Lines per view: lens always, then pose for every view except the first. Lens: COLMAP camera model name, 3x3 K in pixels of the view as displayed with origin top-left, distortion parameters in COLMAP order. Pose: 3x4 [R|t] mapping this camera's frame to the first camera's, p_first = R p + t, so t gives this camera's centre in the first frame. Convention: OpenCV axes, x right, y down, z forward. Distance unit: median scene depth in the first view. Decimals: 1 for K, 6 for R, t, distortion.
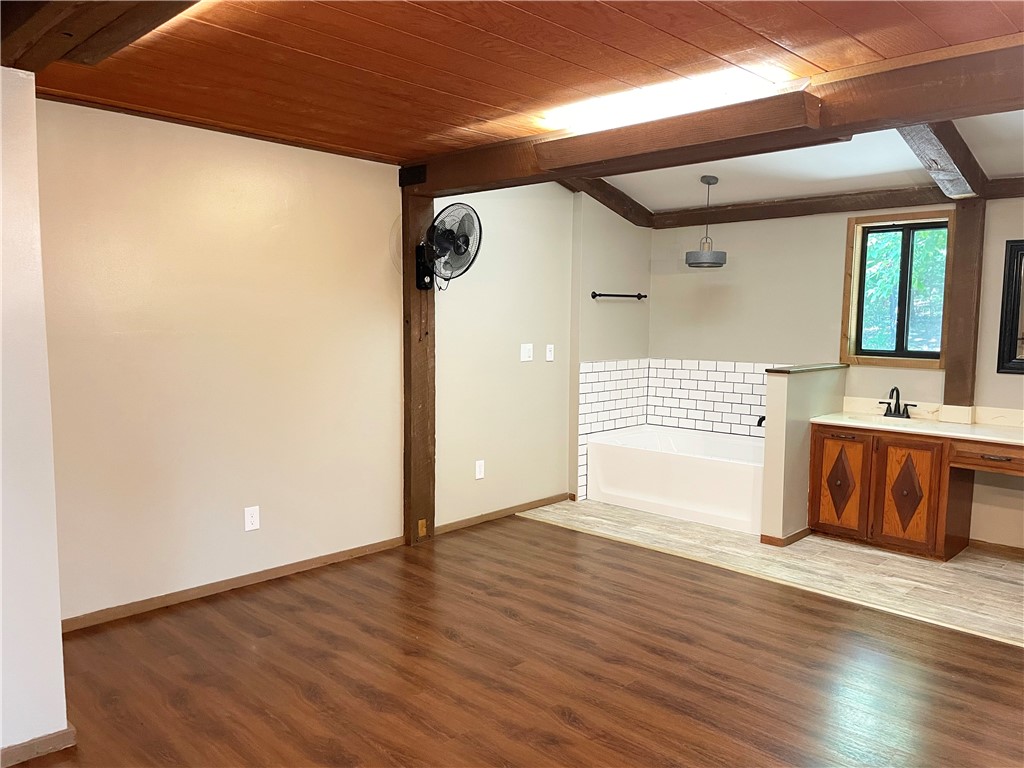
lens RADIAL K [[779.4, 0, 511.6], [0, 779.4, 384.7], [0, 0, 1]] dist [0.089361, -0.071197]
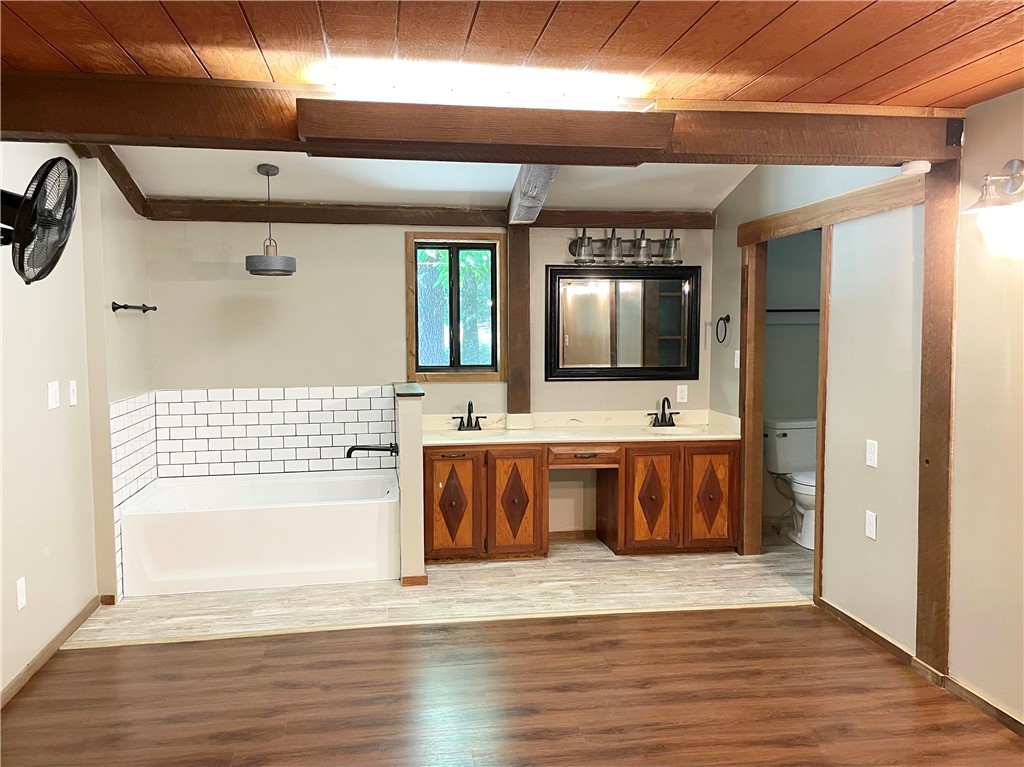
lens RADIAL K [[845.9, 0, 512.5], [0, 845.9, 379.8], [0, 0, 1]] dist [0.078023, -0.031832]
pose [[0.599963, -0.062458, 0.797586, -0.357684], [0.081196, 0.996554, 0.016961, -0.039220], [-0.795897, 0.054584, 0.602967, 0.297661]]
